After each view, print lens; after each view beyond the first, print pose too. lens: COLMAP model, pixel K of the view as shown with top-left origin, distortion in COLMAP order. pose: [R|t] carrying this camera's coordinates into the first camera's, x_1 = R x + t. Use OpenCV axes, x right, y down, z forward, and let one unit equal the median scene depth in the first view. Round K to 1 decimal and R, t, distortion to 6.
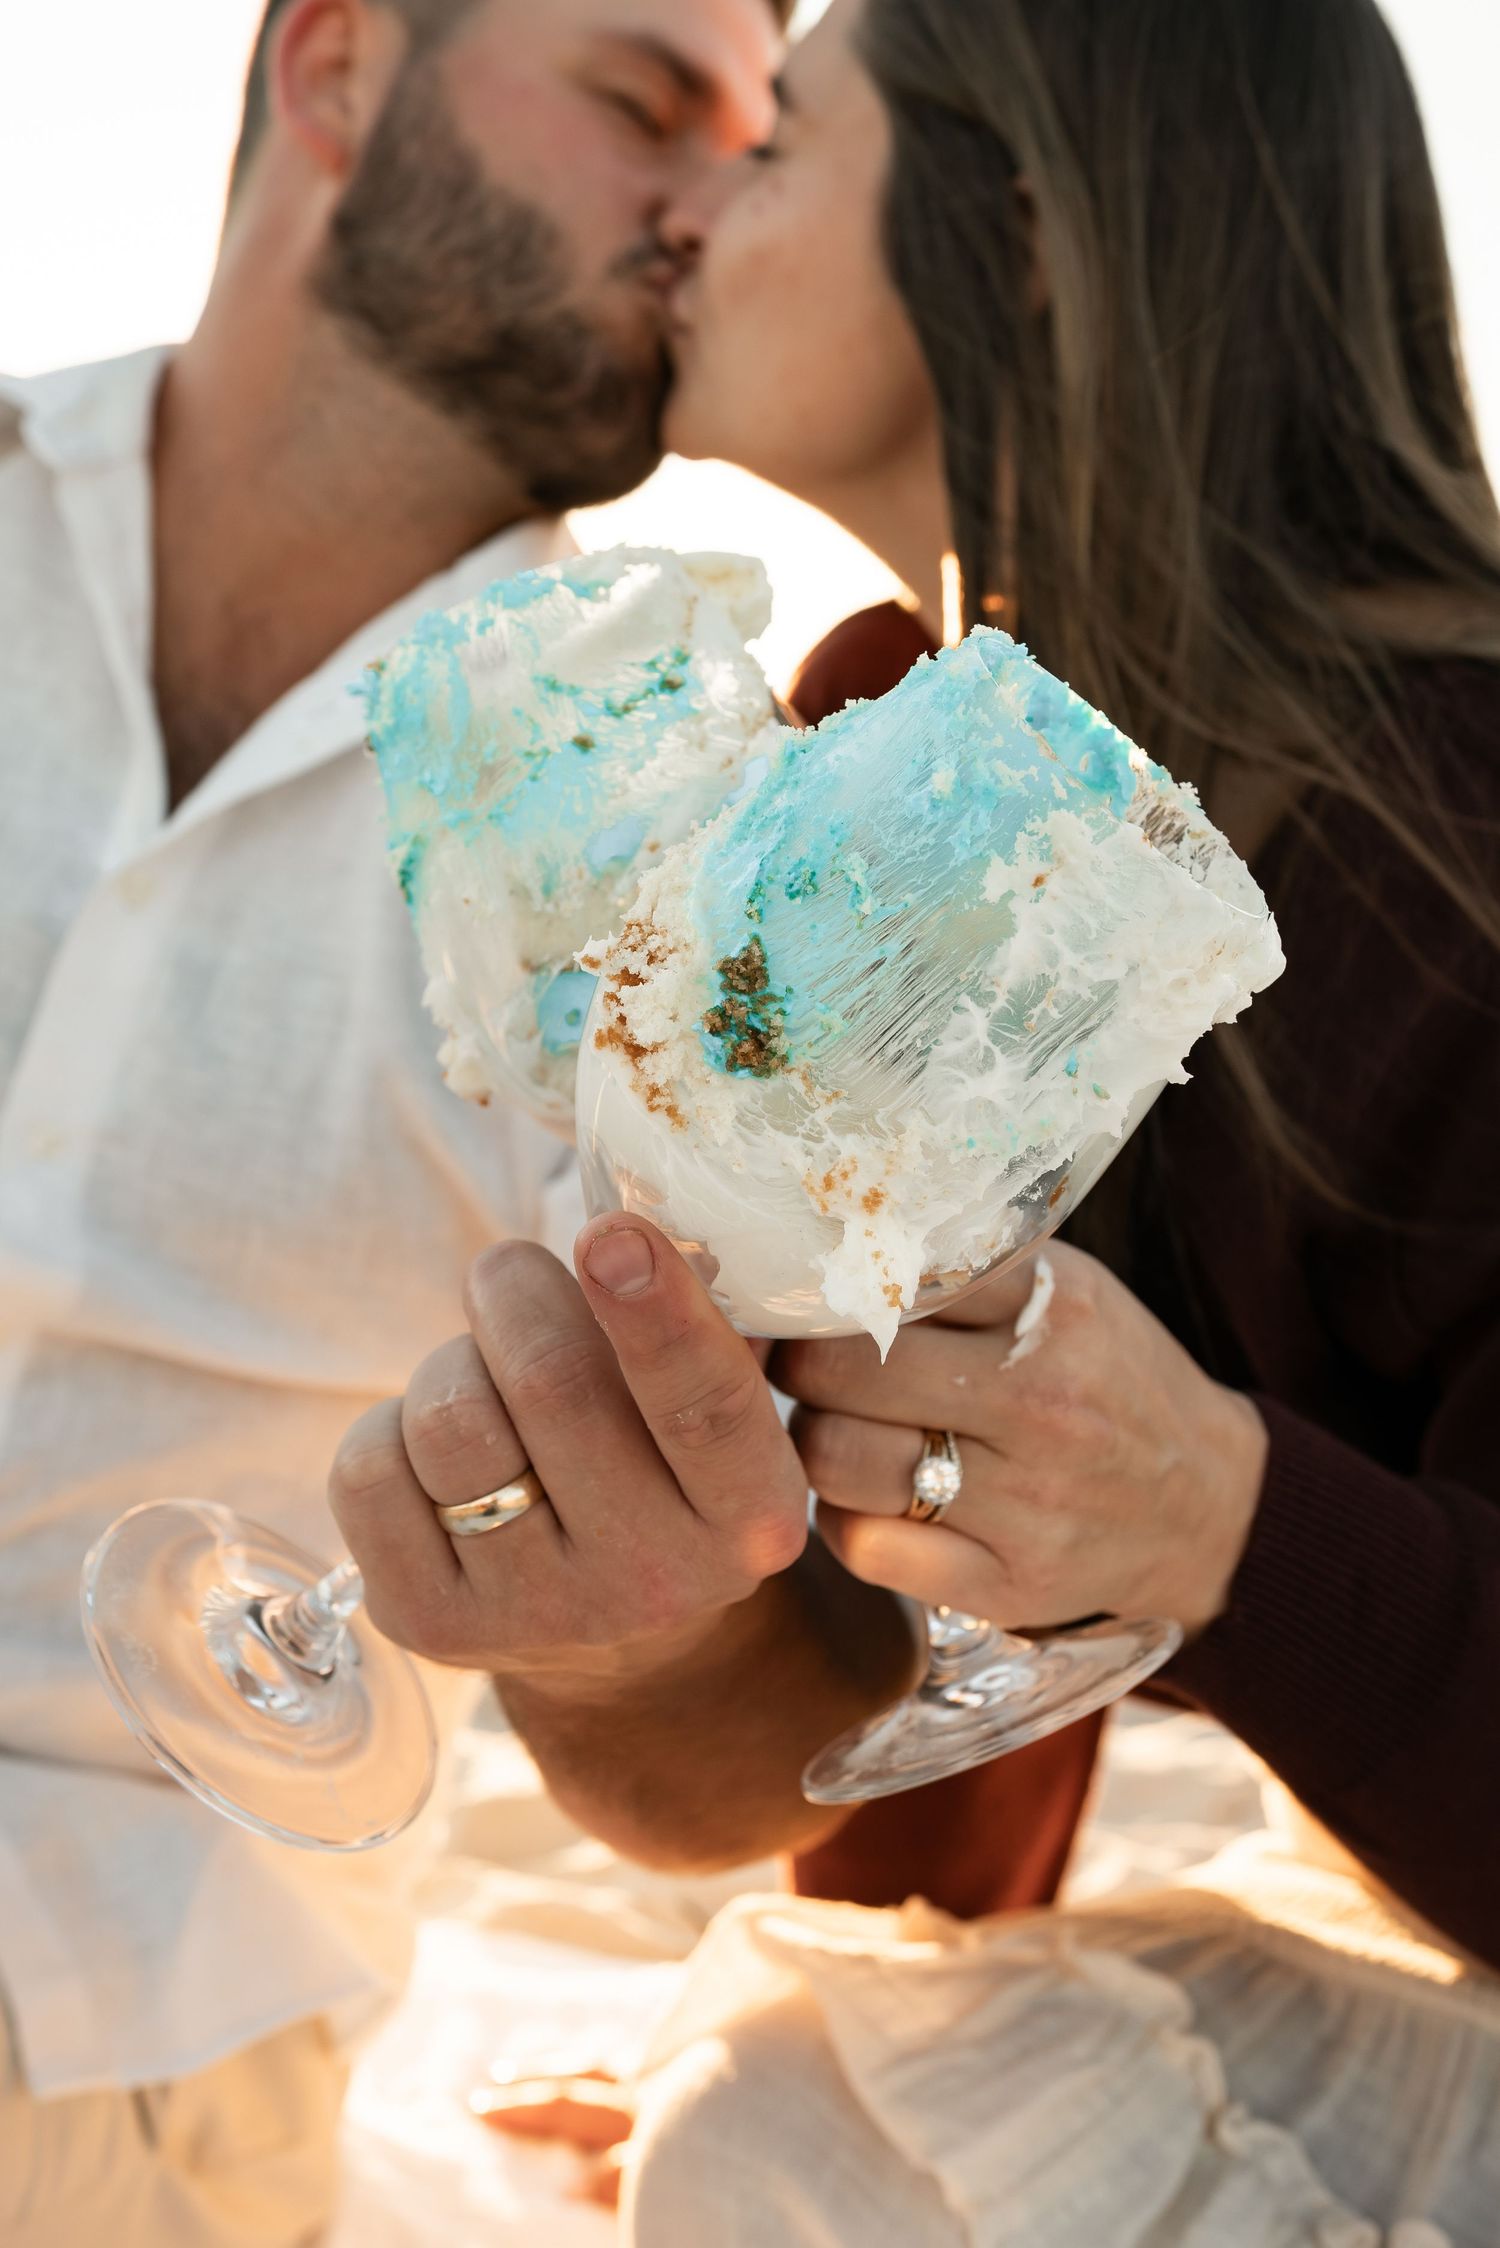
lens RADIAL K [[2646.5, 0, 740.5], [0, 2646.5, 1128.9], [0, 0, 1]] dist [0.029035, 0.000000]
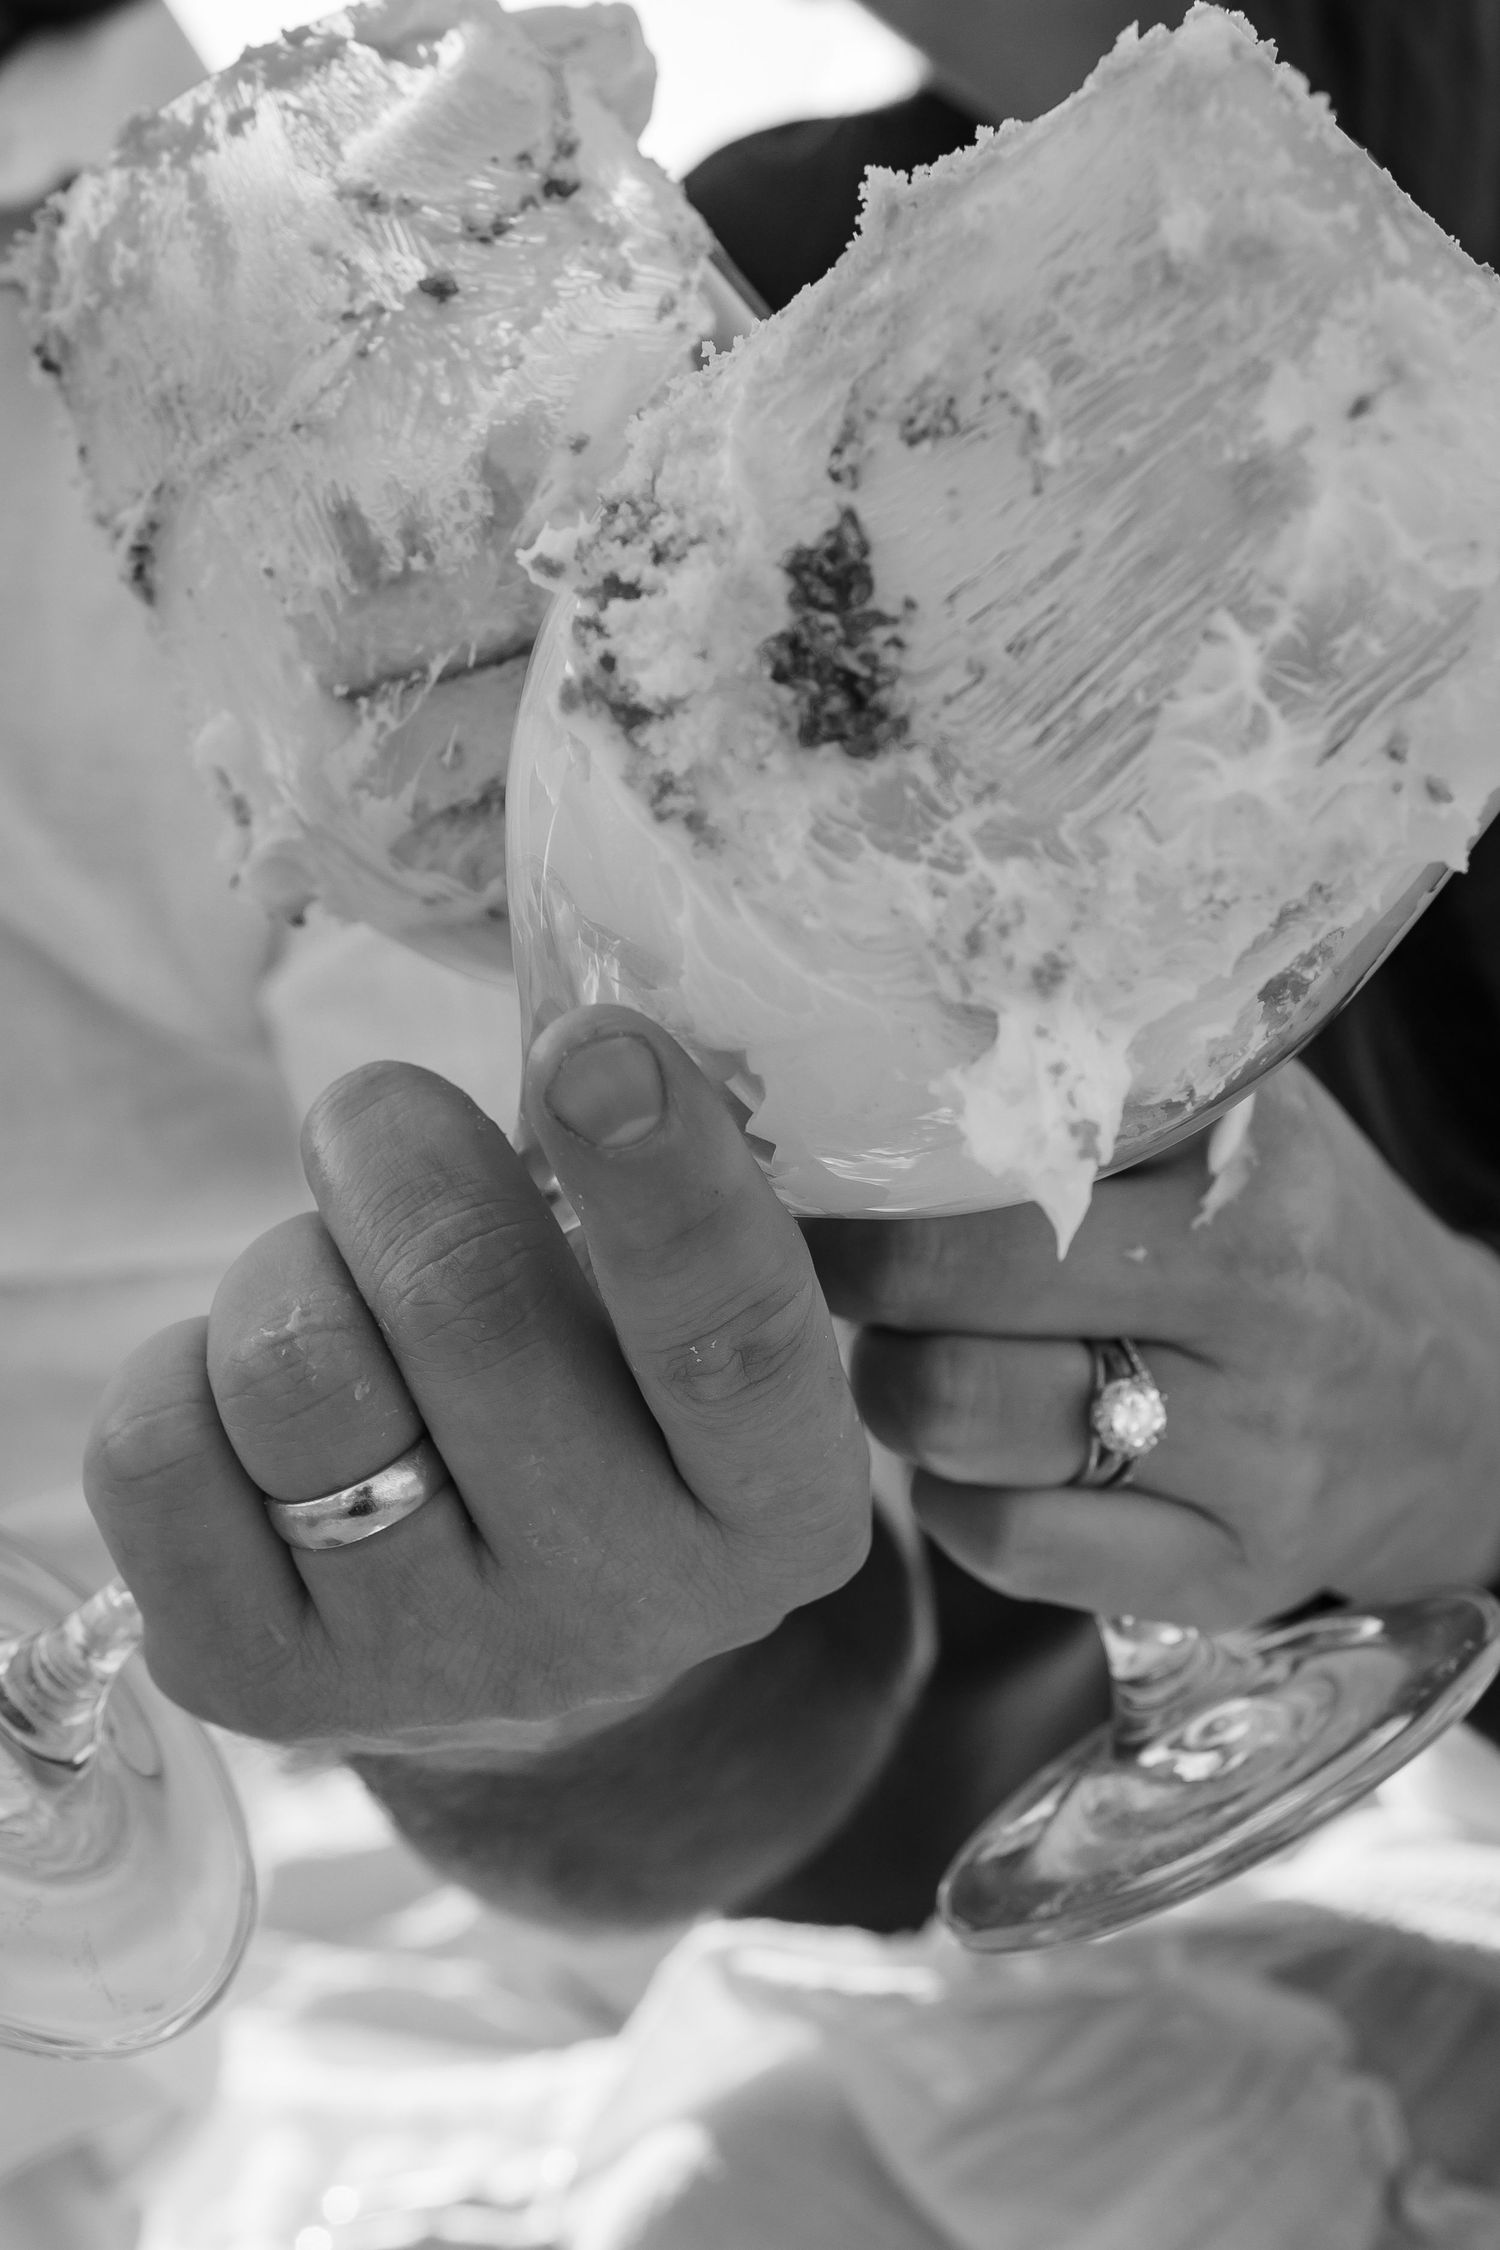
lens RADIAL K [[2648.9, 0, 761.0], [0, 2648.9, 1112.6], [0, 0, 1]] dist [0.029035, 0.000000]
pose [[0.994492, -0.002282, 0.104785, -0.072219], [-0.000907, 0.999538, 0.030370, 0.038895], [-0.104806, -0.030298, 0.994031, 0.426286]]
